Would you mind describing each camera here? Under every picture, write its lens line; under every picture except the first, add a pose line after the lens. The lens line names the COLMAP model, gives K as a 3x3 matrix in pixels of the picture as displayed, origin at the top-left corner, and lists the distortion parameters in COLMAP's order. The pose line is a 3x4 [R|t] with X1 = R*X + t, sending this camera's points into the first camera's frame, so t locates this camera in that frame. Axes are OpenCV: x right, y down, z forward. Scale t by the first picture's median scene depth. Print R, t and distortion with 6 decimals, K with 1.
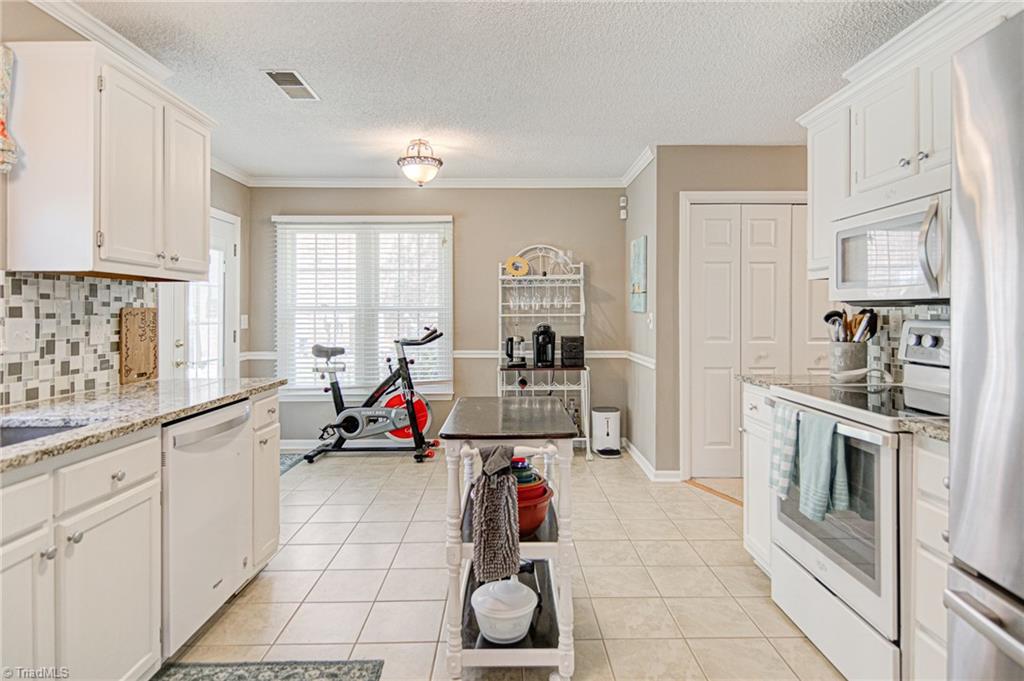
lens RADIAL K [[565.0, 0, 505.6], [0, 565.0, 313.8], [0, 0, 1]] dist [0.024718, -0.021277]
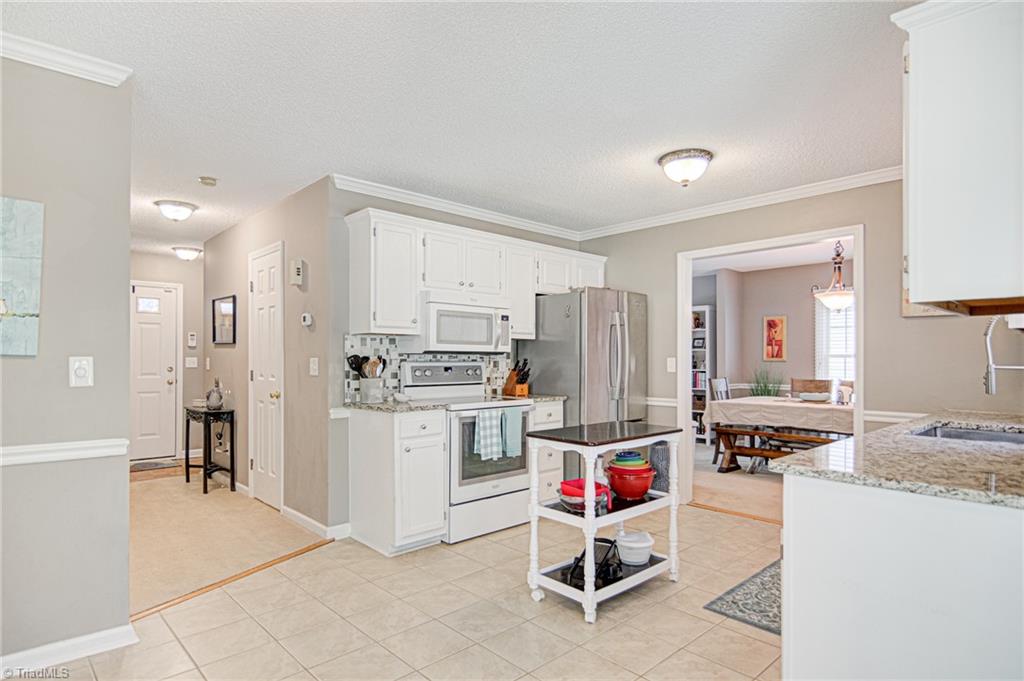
lens RADIAL K [[565.0, 0, 508.4], [0, 565.0, 356.0], [0, 0, 1]] dist [0.024718, -0.021277]
pose [[-0.686286, 0.002400, 0.727328, -0.709539], [-0.000305, 0.999994, -0.003588, -0.000946], [-0.727332, -0.002685, -0.686281, 1.818604]]
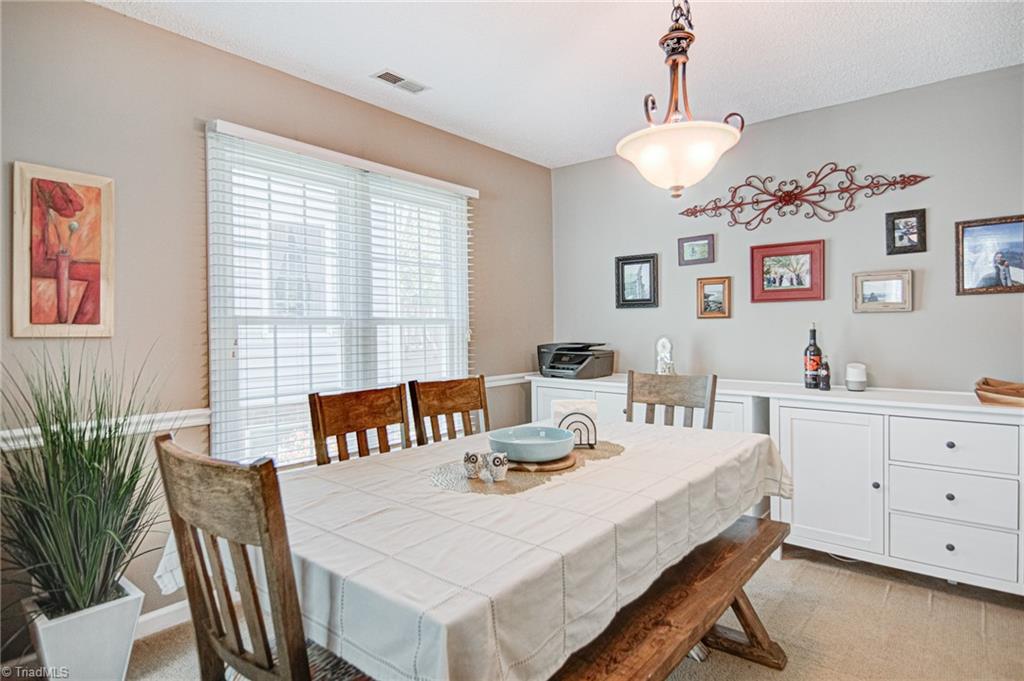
lens RADIAL K [[565.0, 0, 519.9], [0, 565.0, 331.2], [0, 0, 1]] dist [0.024718, -0.021277]
pose [[-0.628724, 0.009855, -0.777566, 0.717480], [0.005129, 0.999950, 0.008527, 0.002395], [0.777612, 0.001372, -0.628743, -0.230740]]
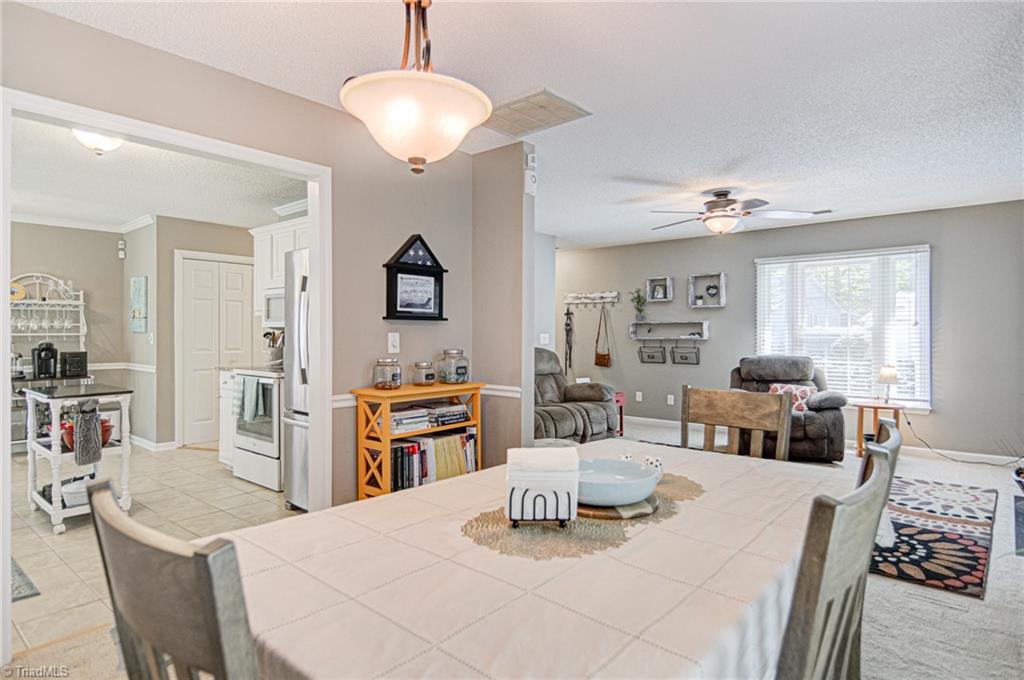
lens RADIAL K [[565.0, 0, 525.2], [0, 565.0, 336.0], [0, 0, 1]] dist [0.024718, -0.021277]
pose [[0.637791, -0.002378, 0.770206, -0.392793], [0.000006, 0.999995, 0.003082, 0.003340], [-0.770209, -0.001961, 0.637788, -1.005701]]
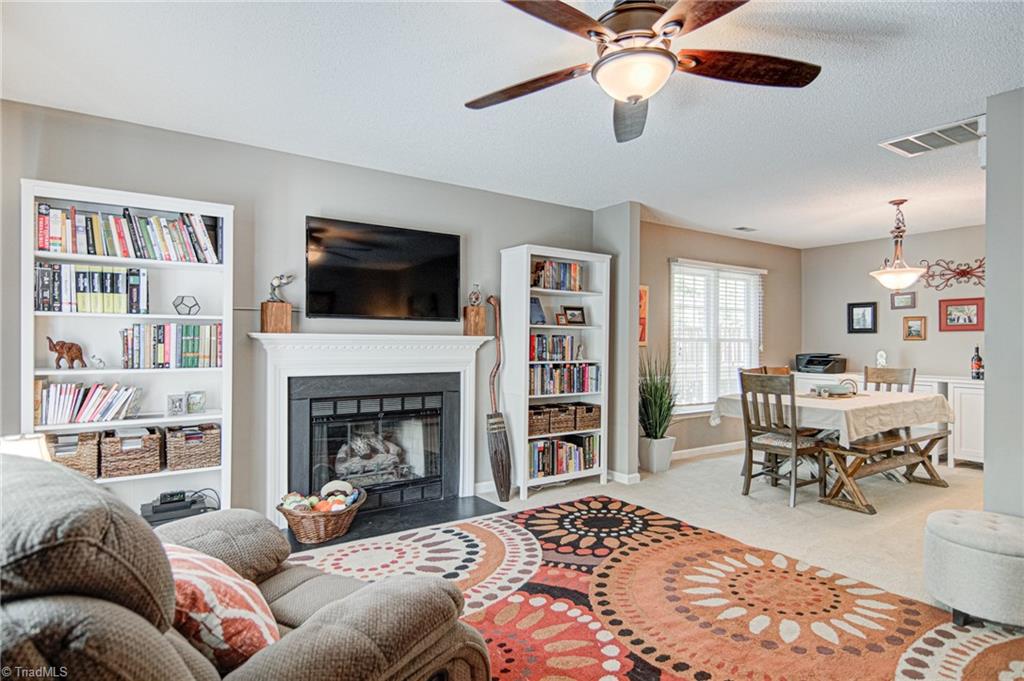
lens RADIAL K [[565.0, 0, 511.8], [0, 565.0, 339.1], [0, 0, 1]] dist [0.024718, -0.021277]
pose [[-0.823177, -0.006463, -0.567748, 2.129902], [-0.006536, 0.999977, -0.001907, -0.003559], [0.567747, 0.002141, -0.823201, 0.288191]]
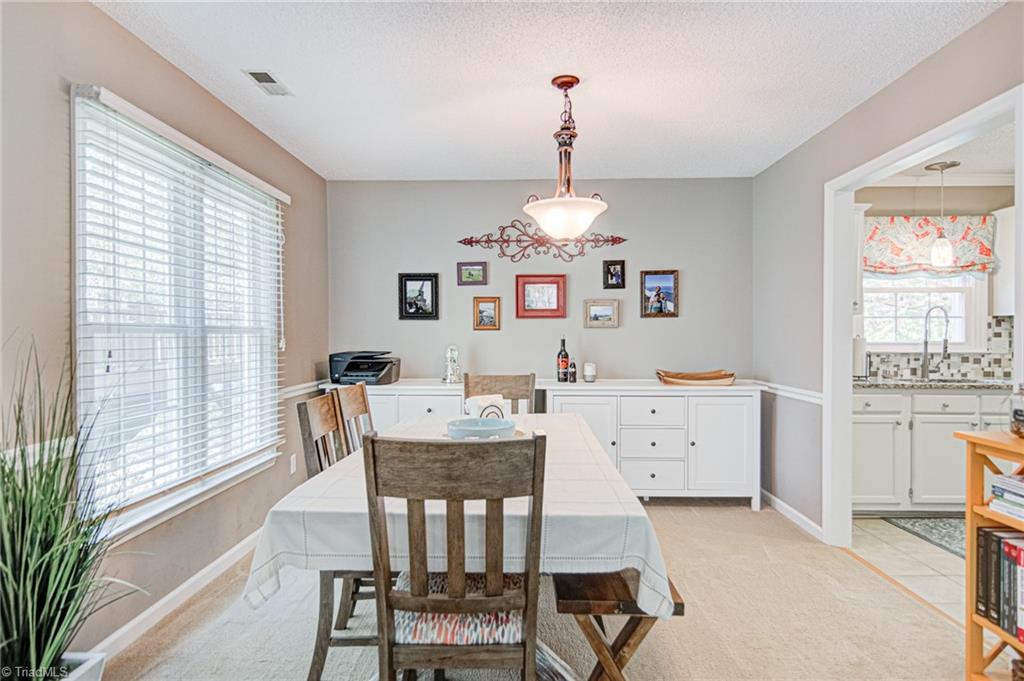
lens RADIAL K [[565.0, 0, 508.2], [0, 565.0, 337.2], [0, 0, 1]] dist [0.024718, -0.021277]
pose [[-0.029704, 0.005969, -0.999541, 1.057567], [-0.001819, 0.999980, 0.006026, -0.003121], [0.999557, 0.001997, -0.029693, -0.618068]]
